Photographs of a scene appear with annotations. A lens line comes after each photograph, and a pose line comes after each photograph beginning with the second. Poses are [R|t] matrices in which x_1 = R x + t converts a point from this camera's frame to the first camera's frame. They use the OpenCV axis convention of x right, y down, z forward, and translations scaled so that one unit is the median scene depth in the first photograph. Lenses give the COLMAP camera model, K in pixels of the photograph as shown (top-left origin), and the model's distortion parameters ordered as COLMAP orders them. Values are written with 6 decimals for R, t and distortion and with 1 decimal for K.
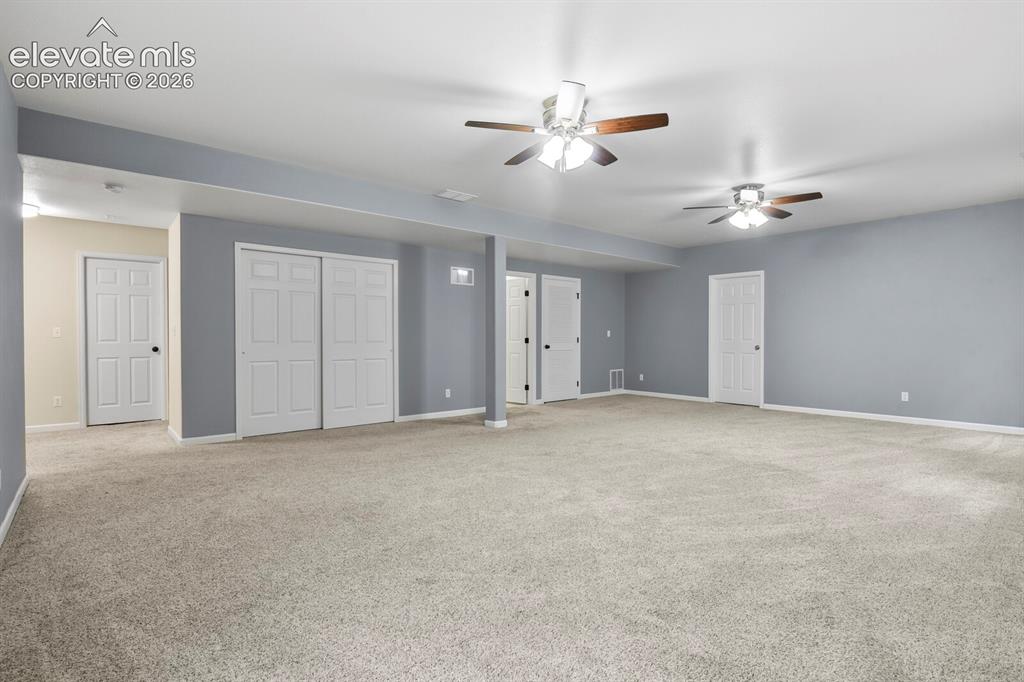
lens RADIAL K [[498.4, 0, 512.0], [0, 498.4, 341.0], [0, 0, 1]] dist [-0.001793, -0.000486]
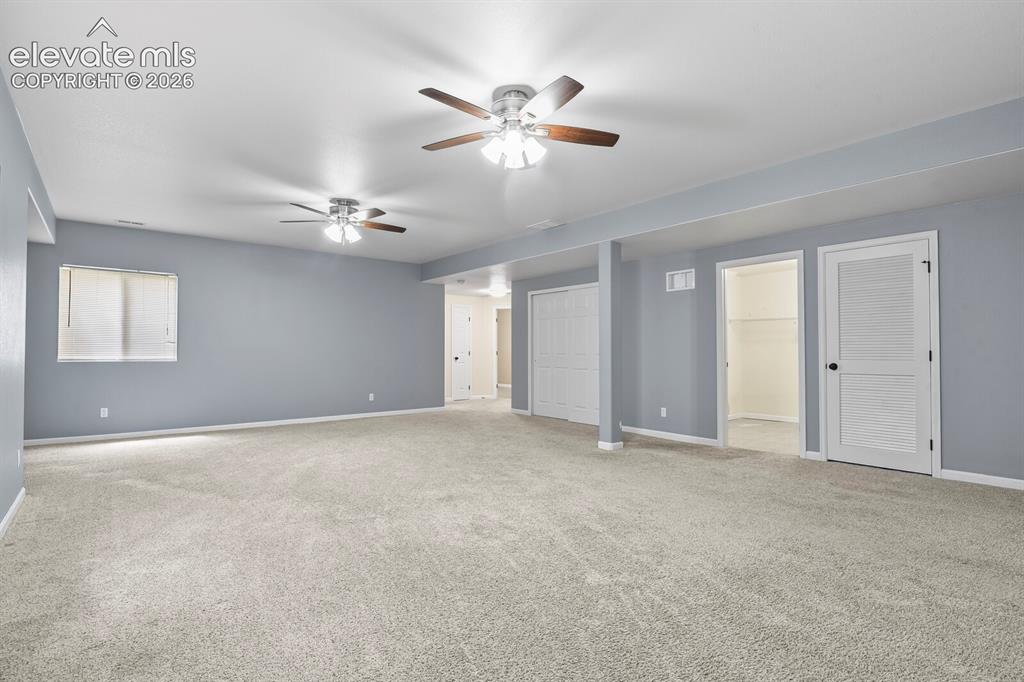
lens RADIAL K [[498.4, 0, 512.0], [0, 498.4, 341.0], [0, 0, 1]] dist [-0.001793, -0.000486]
pose [[-0.016907, -0.026191, -0.999514, 0.710805], [-0.010841, 0.999603, -0.026010, 0.001144], [0.999798, 0.010396, -0.017184, 0.665845]]
